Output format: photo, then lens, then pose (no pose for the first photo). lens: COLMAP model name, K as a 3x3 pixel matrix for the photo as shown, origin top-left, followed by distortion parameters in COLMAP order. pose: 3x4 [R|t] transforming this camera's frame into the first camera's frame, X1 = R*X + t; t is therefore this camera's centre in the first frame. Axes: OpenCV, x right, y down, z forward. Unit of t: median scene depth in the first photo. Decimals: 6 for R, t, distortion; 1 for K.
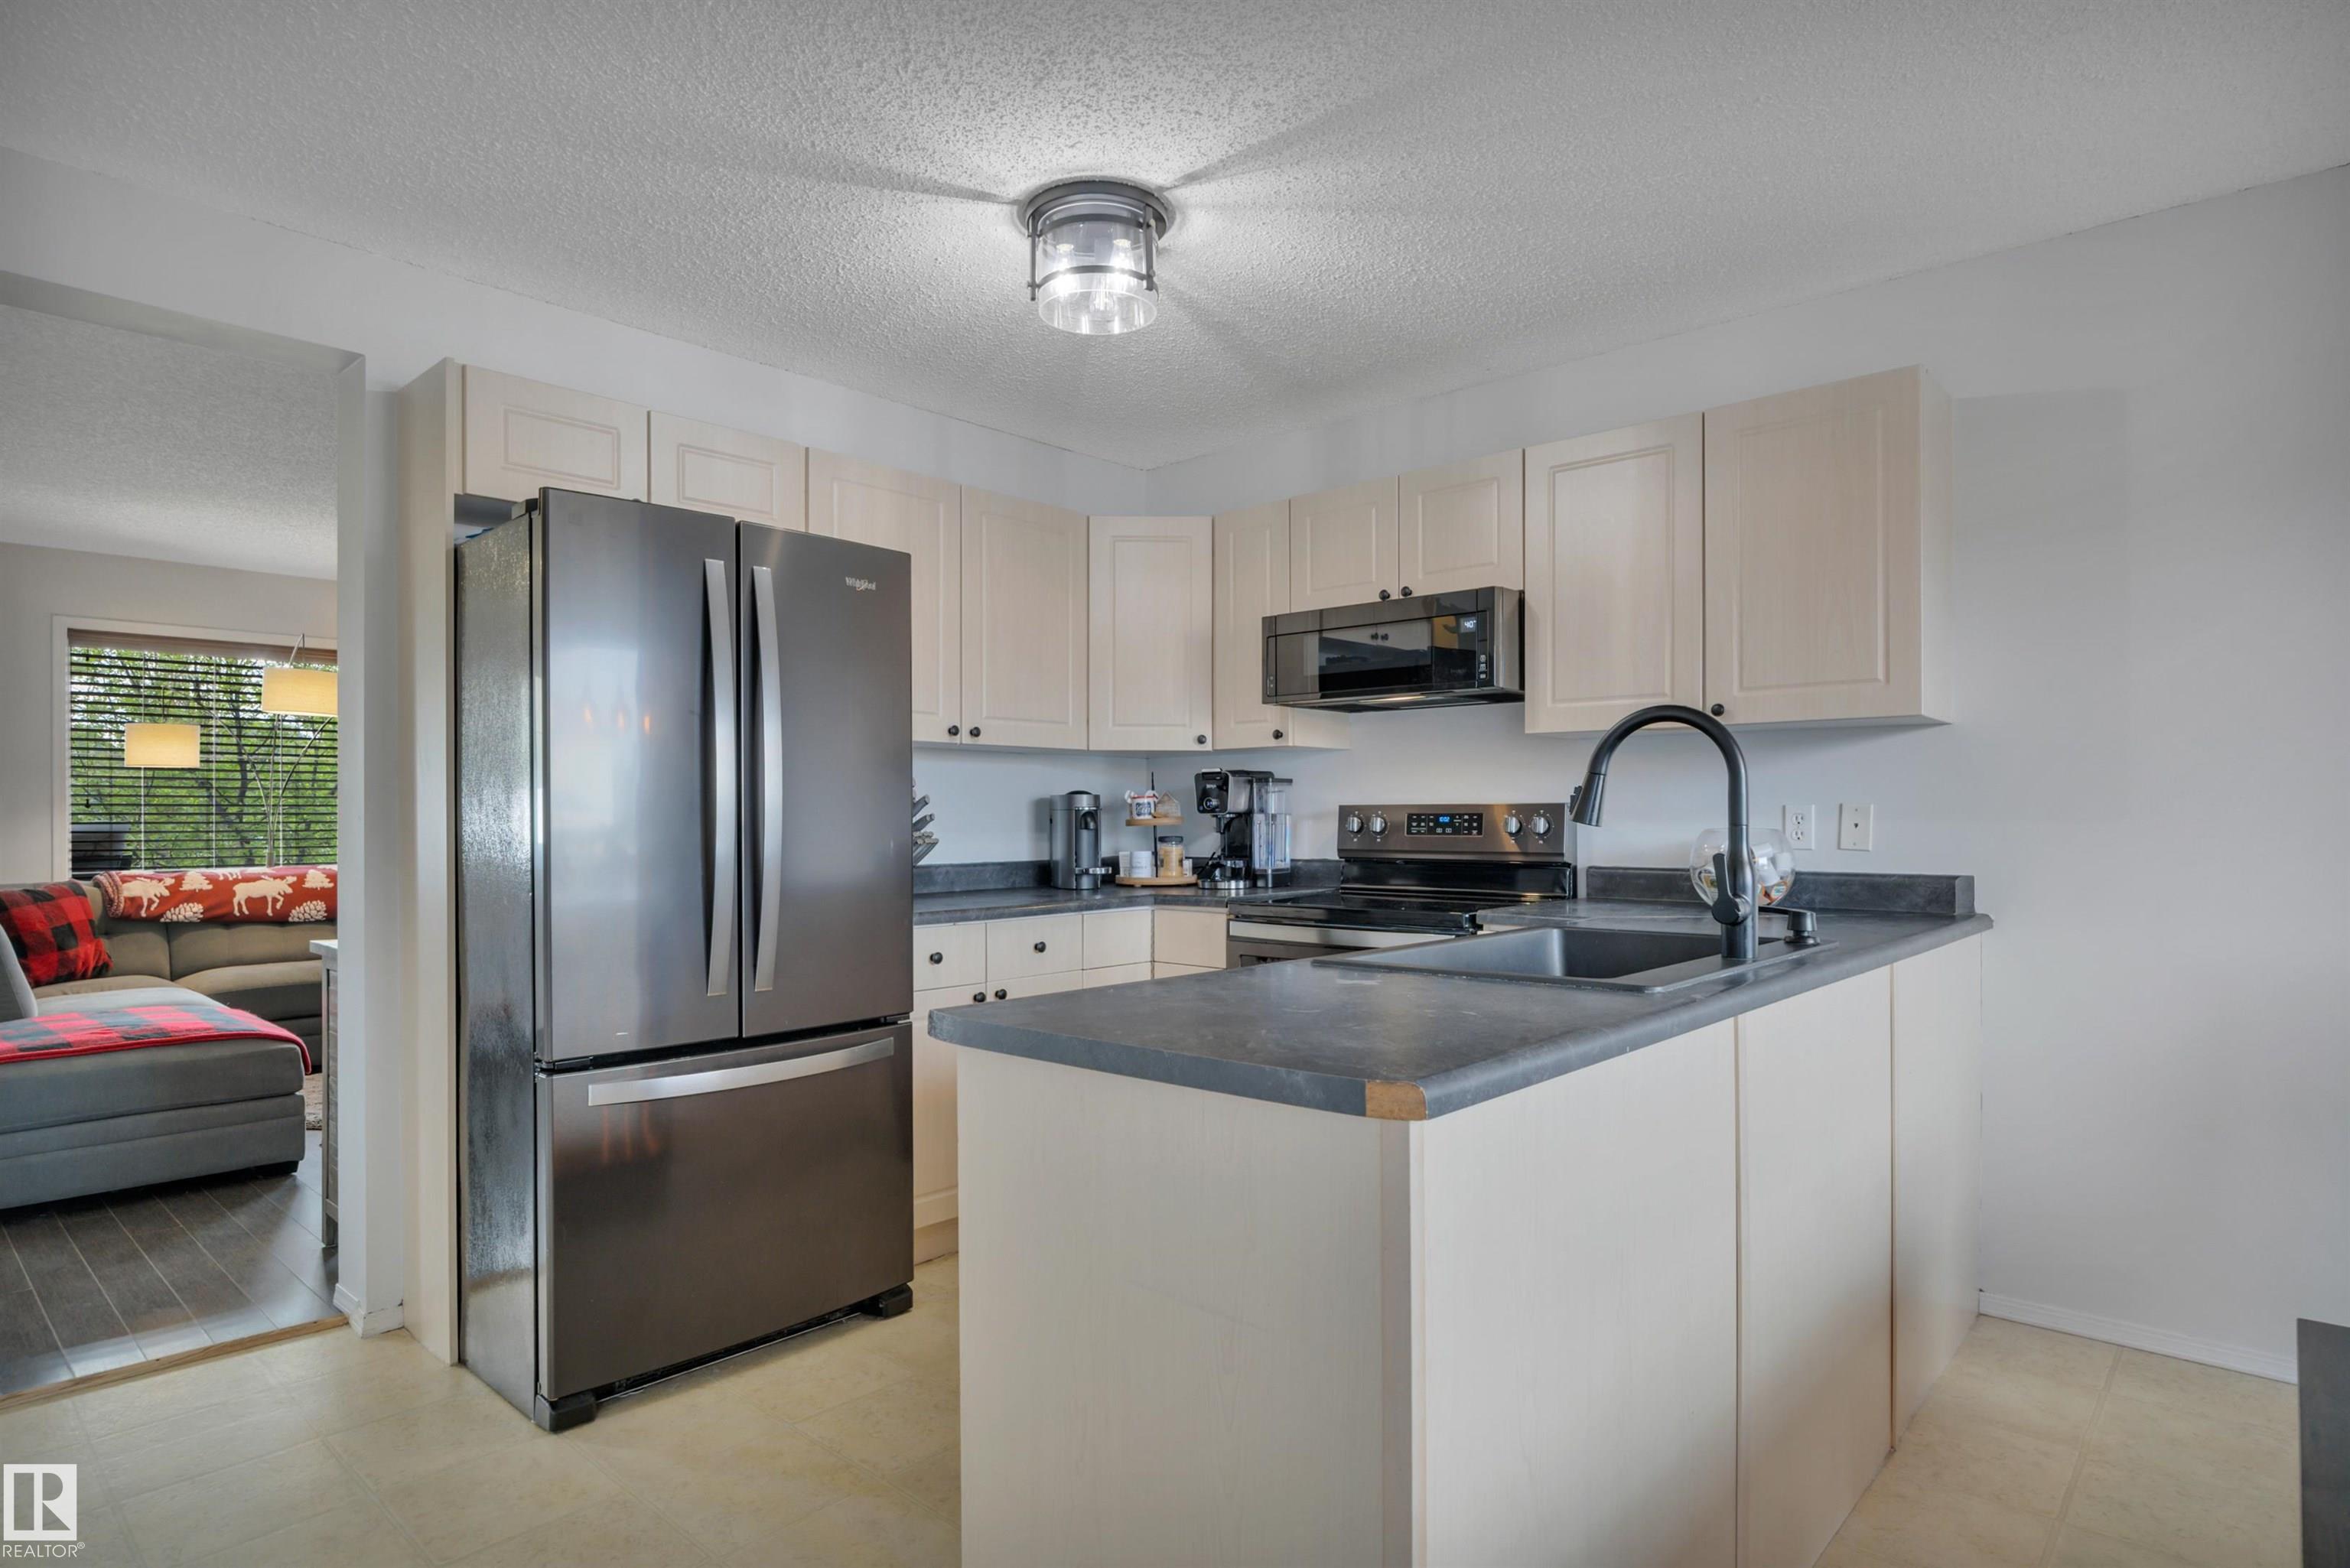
lens RADIAL K [[1247.6, 0, 1160.5], [0, 1247.6, 815.3], [0, 0, 1]] dist [0.003879, 0.000274]
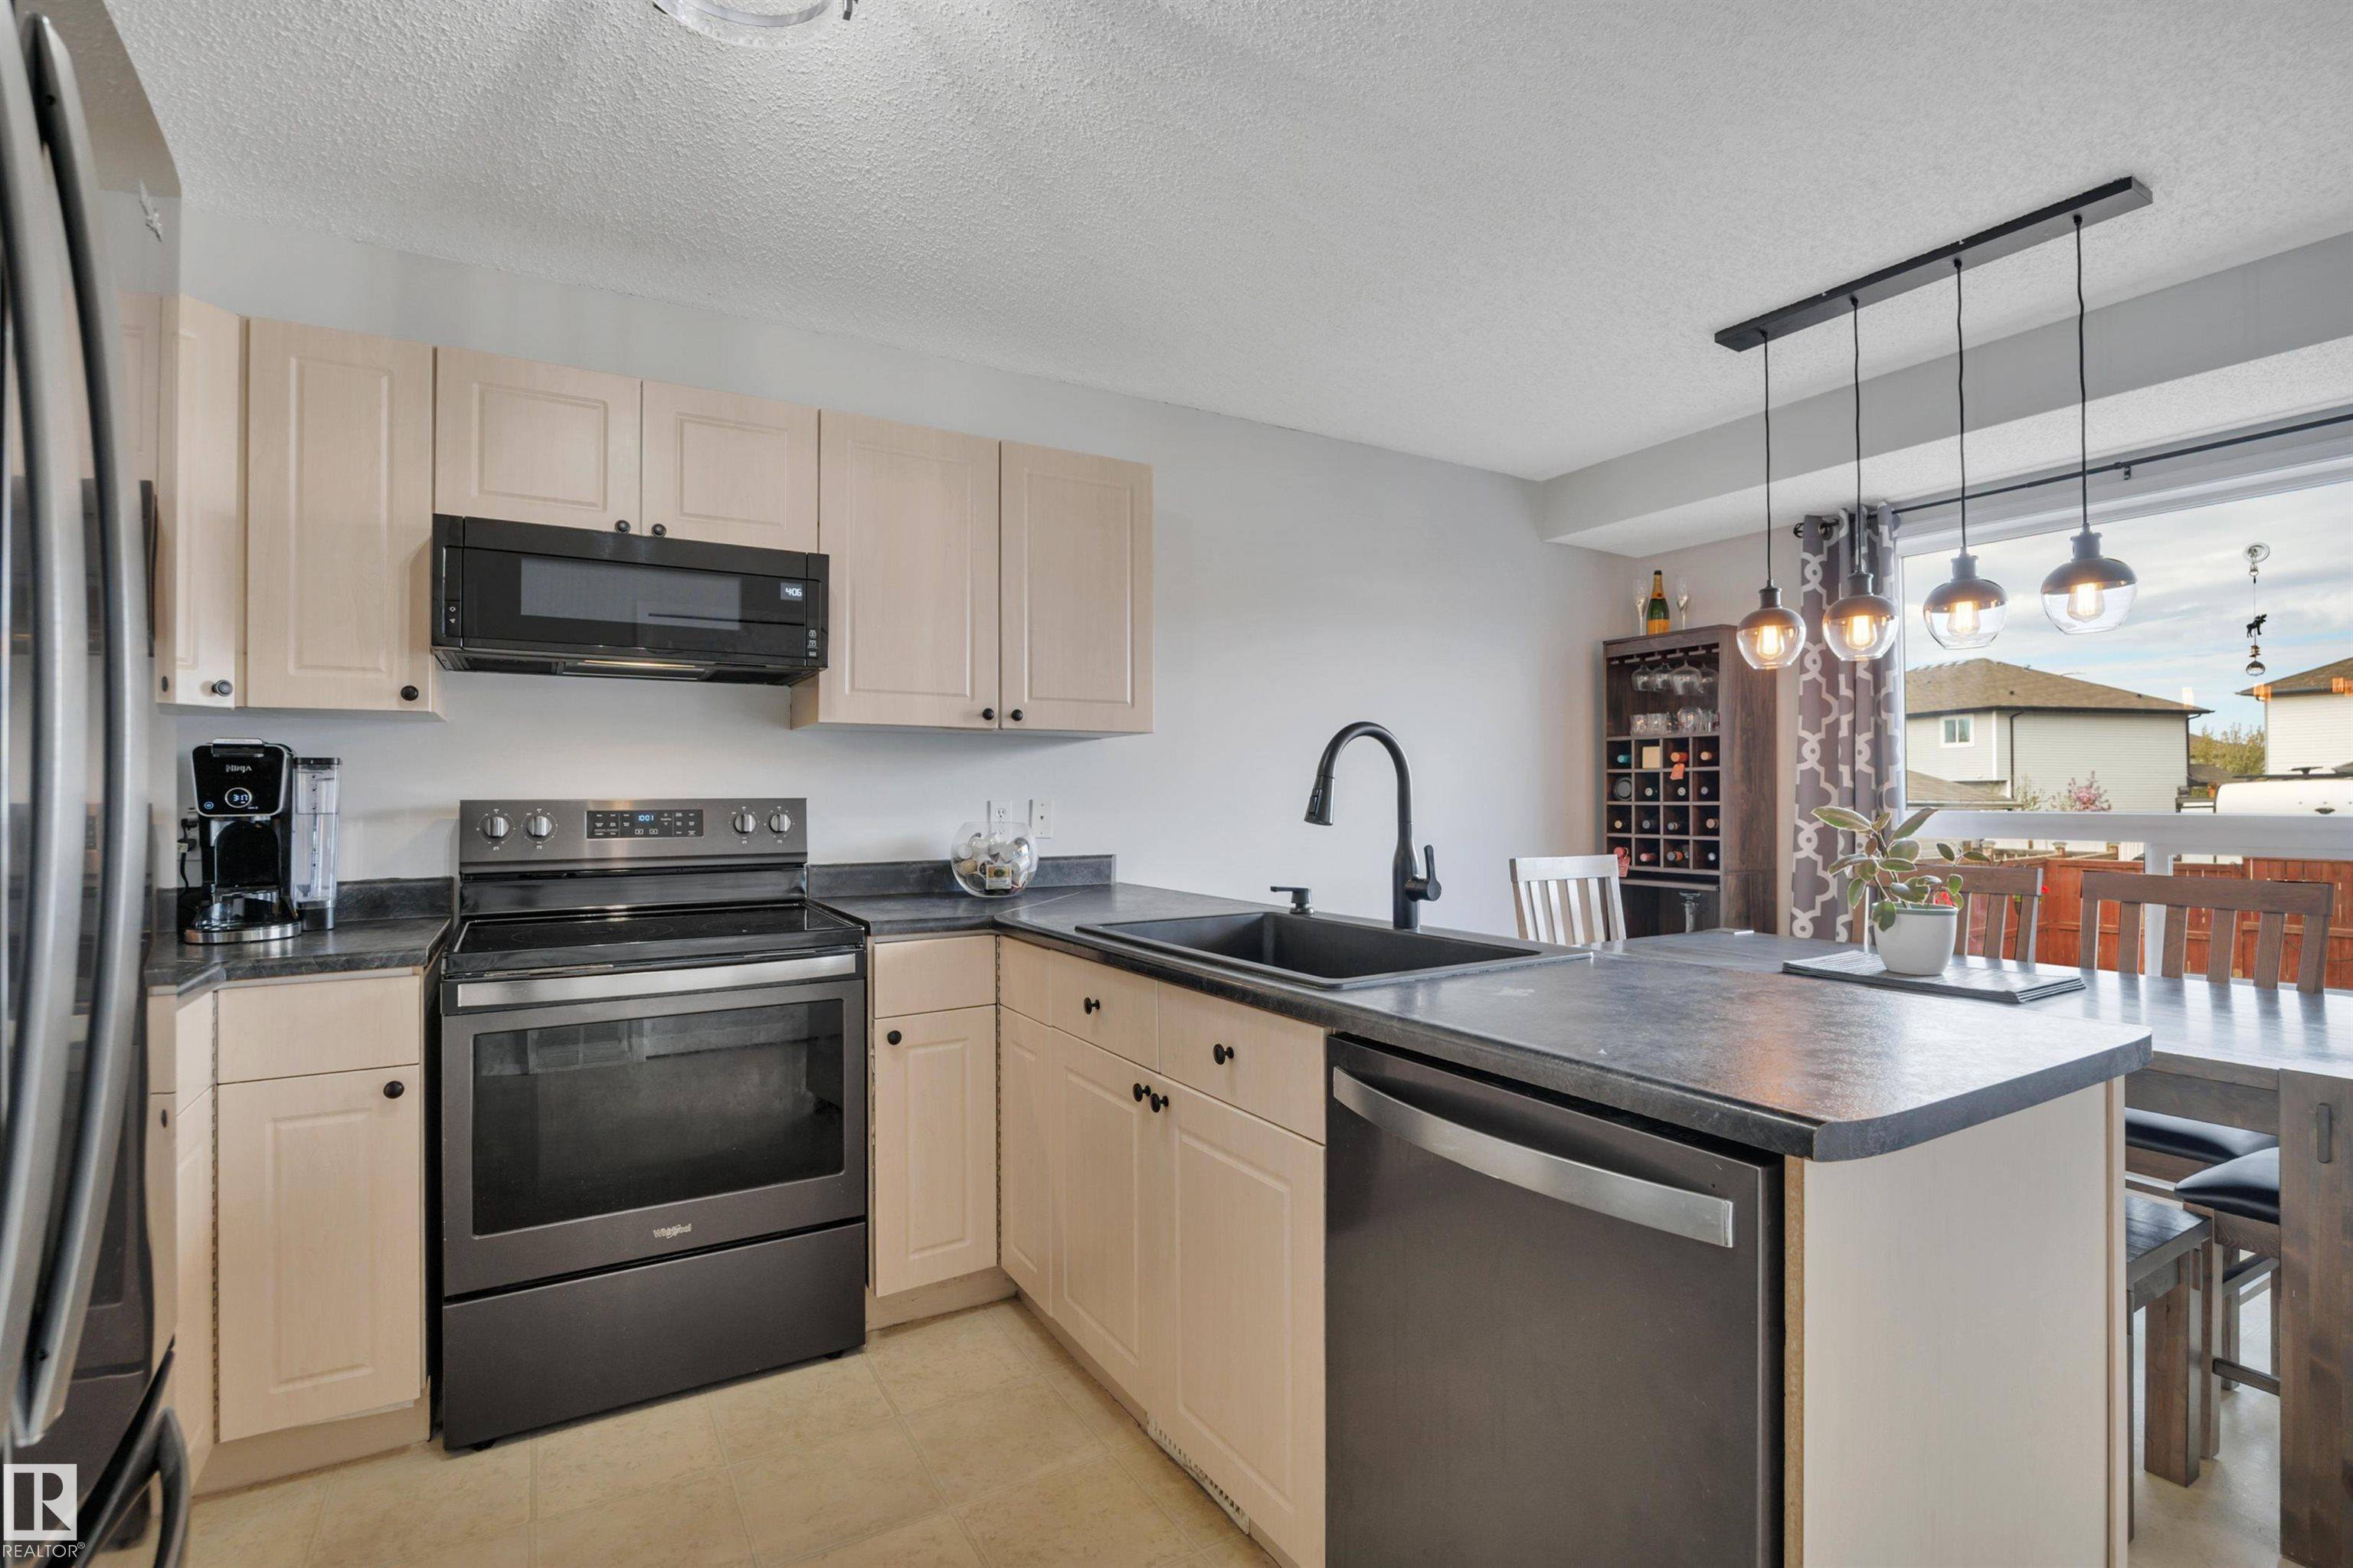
lens RADIAL K [[1119.6, 0, 1176.4], [0, 1119.6, 782.9], [0, 0, 1]] dist [-0.004710, -0.000551]
pose [[0.295682, 0.010209, 0.955232, -0.362217], [0.005858, 0.999905, -0.012500, -0.008373], [-0.955269, 0.009292, 0.295594, 0.458581]]
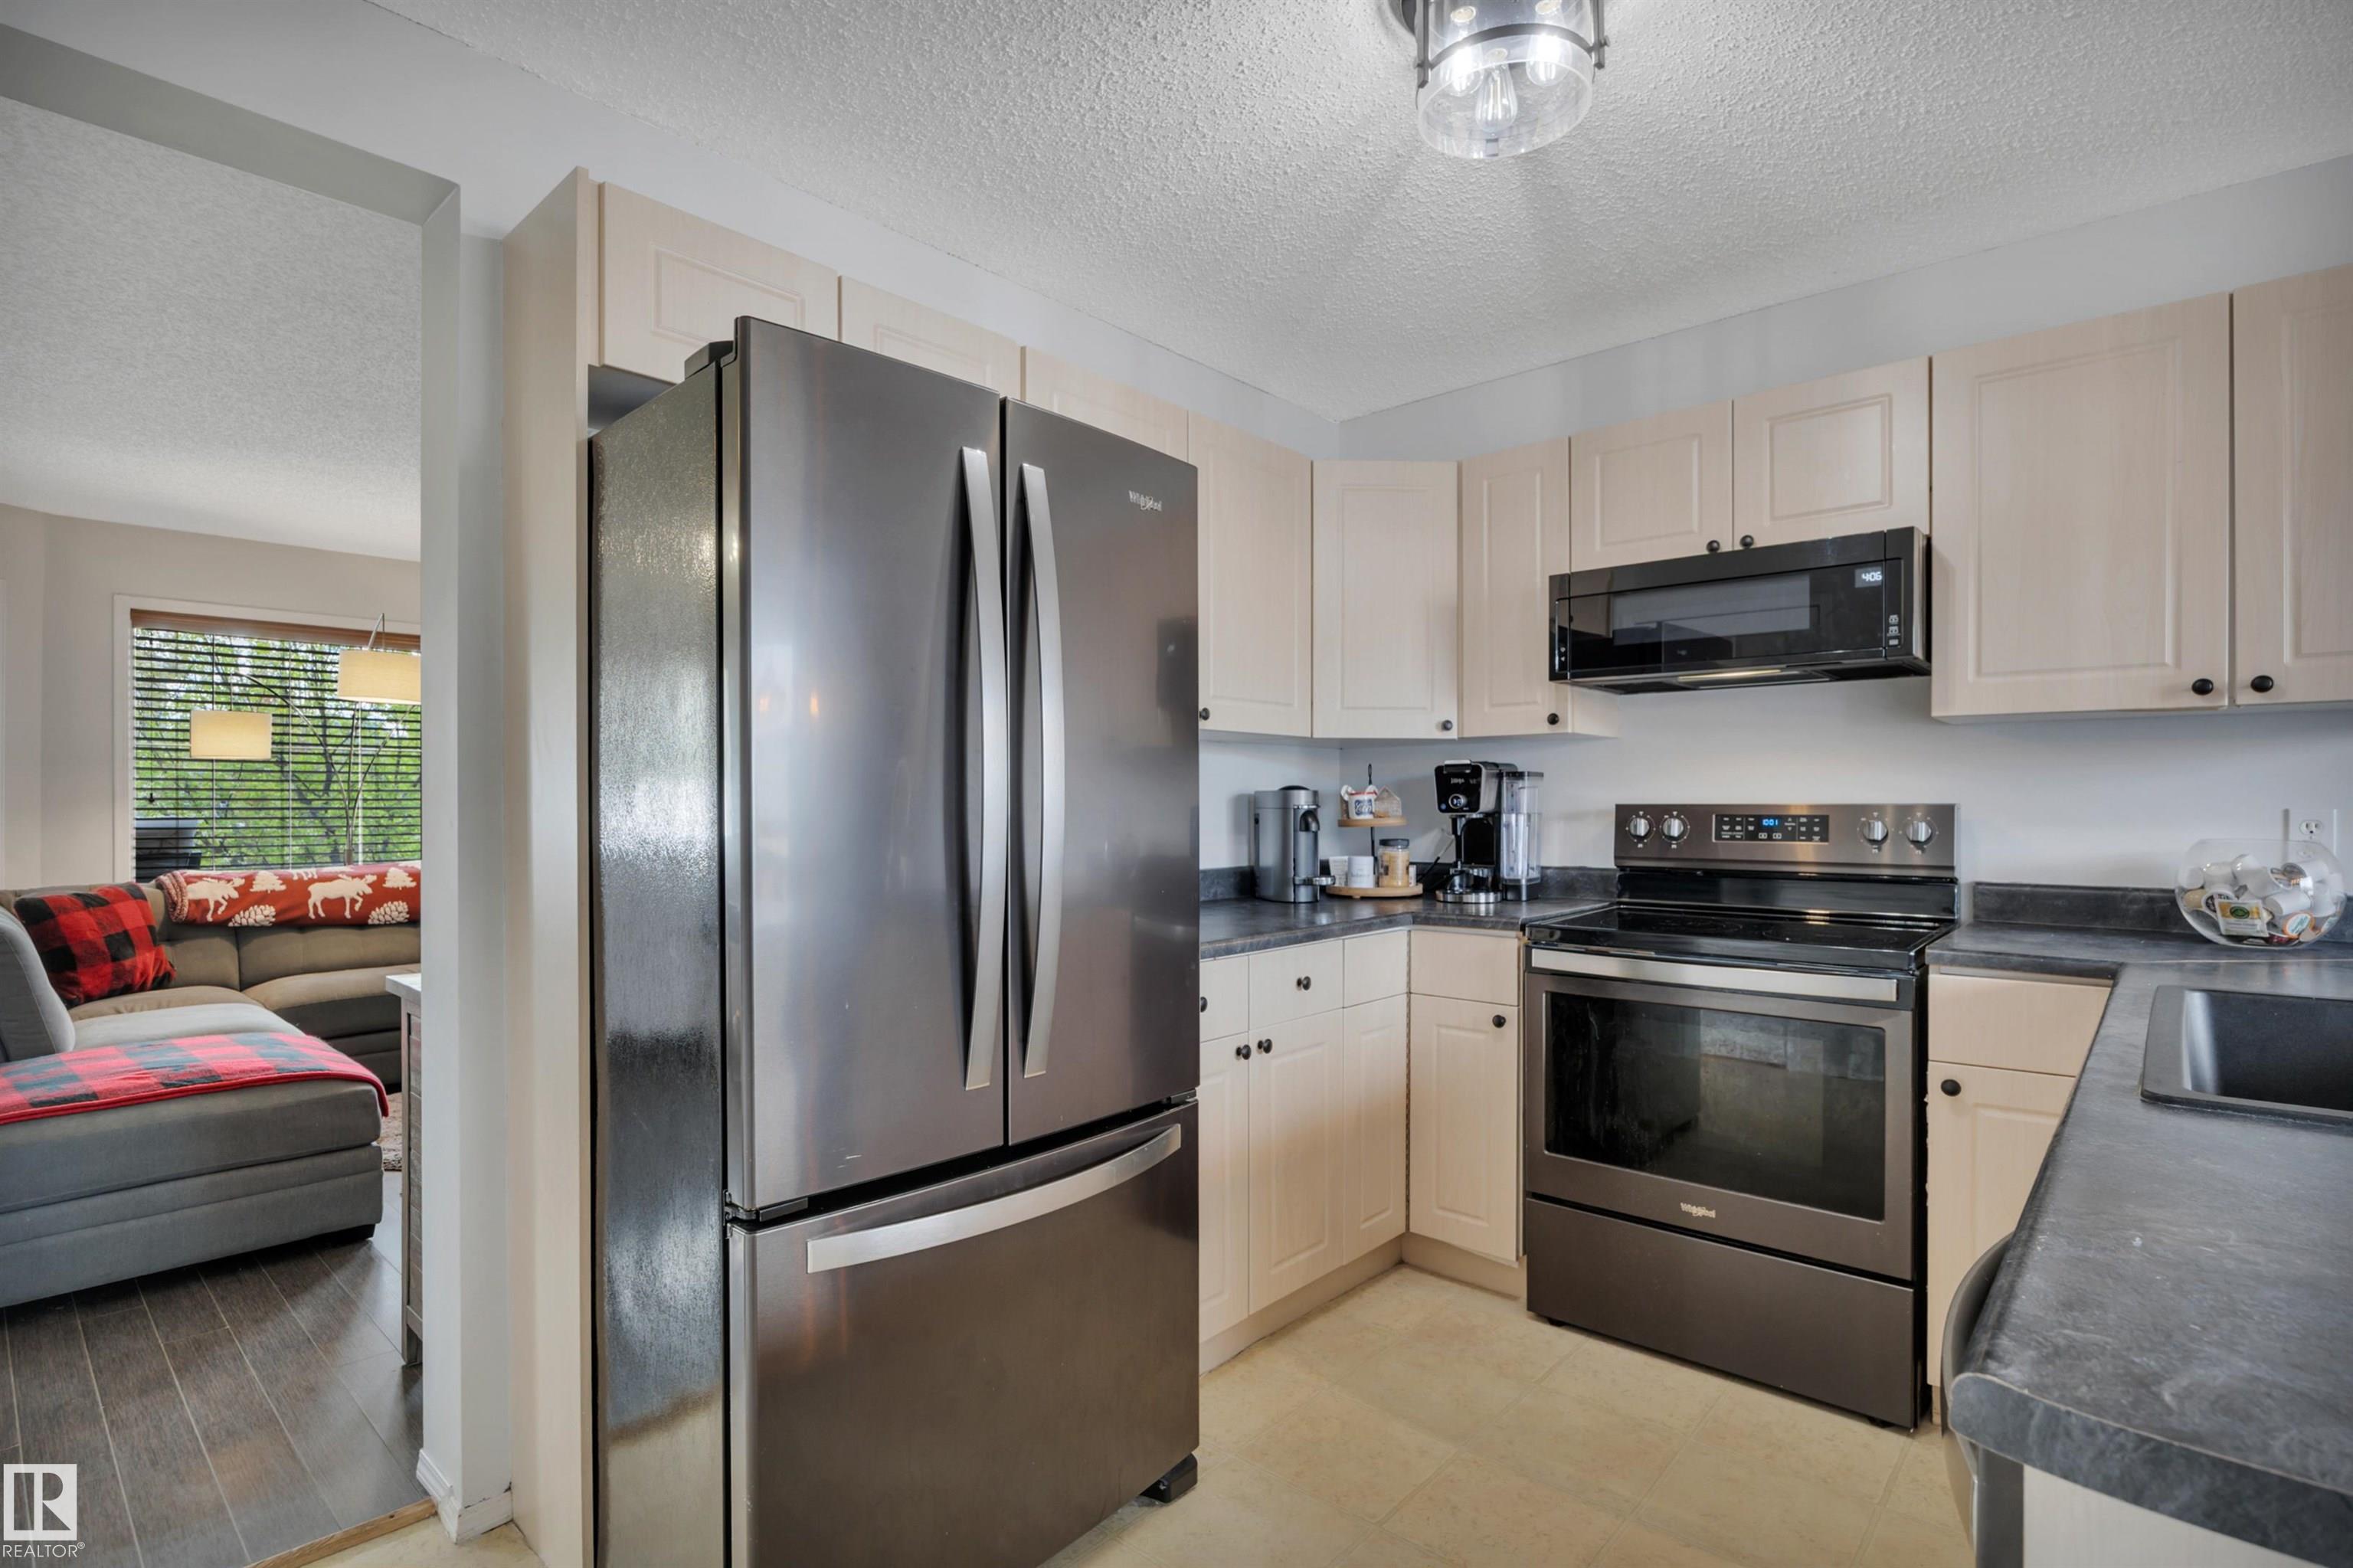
lens RADIAL K [[1119.6, 0, 1171.0], [0, 1119.6, 807.3], [0, 0, 1]] dist [-0.004710, -0.000551]
pose [[0.999955, 0.001583, 0.009402, -0.175082], [-0.001591, 0.999998, 0.000777, -0.006612], [-0.009401, -0.000792, 0.999955, 0.265736]]
